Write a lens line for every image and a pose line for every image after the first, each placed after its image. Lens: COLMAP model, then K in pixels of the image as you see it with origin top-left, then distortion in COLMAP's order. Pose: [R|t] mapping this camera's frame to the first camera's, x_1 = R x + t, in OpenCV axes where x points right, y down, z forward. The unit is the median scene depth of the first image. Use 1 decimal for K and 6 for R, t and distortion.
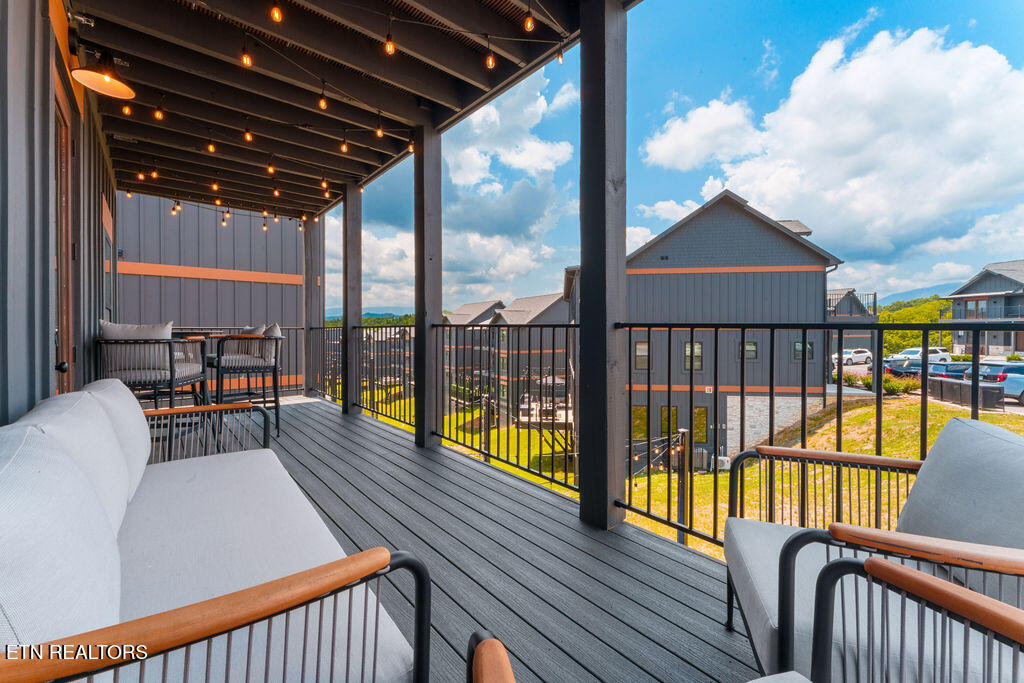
lens RADIAL K [[412.8, 0, 512.0], [0, 412.8, 341.5], [0, 0, 1]] dist [-0.000262, 0.000035]
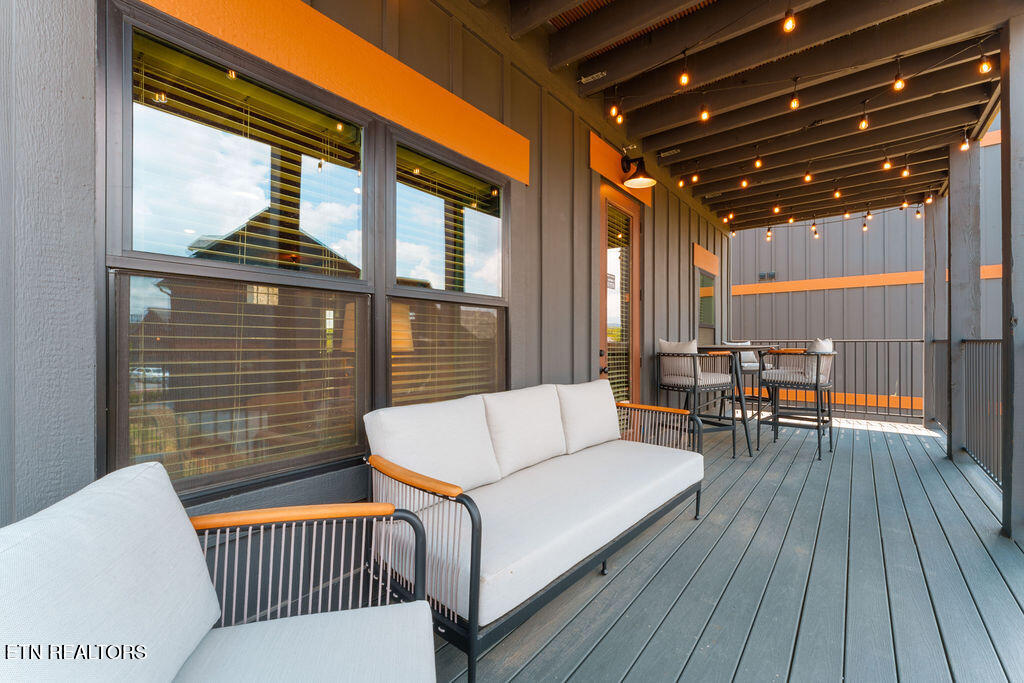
lens RADIAL K [[435.5, 0, 512.0], [0, 435.5, 341.5], [0, 0, 1]] dist [-0.043071, 0.000026]
pose [[0.182591, -0.009684, -0.983141, 0.245932], [-0.019250, 0.999725, -0.013423, -0.009185], [0.983001, 0.021377, 0.182354, 0.156083]]
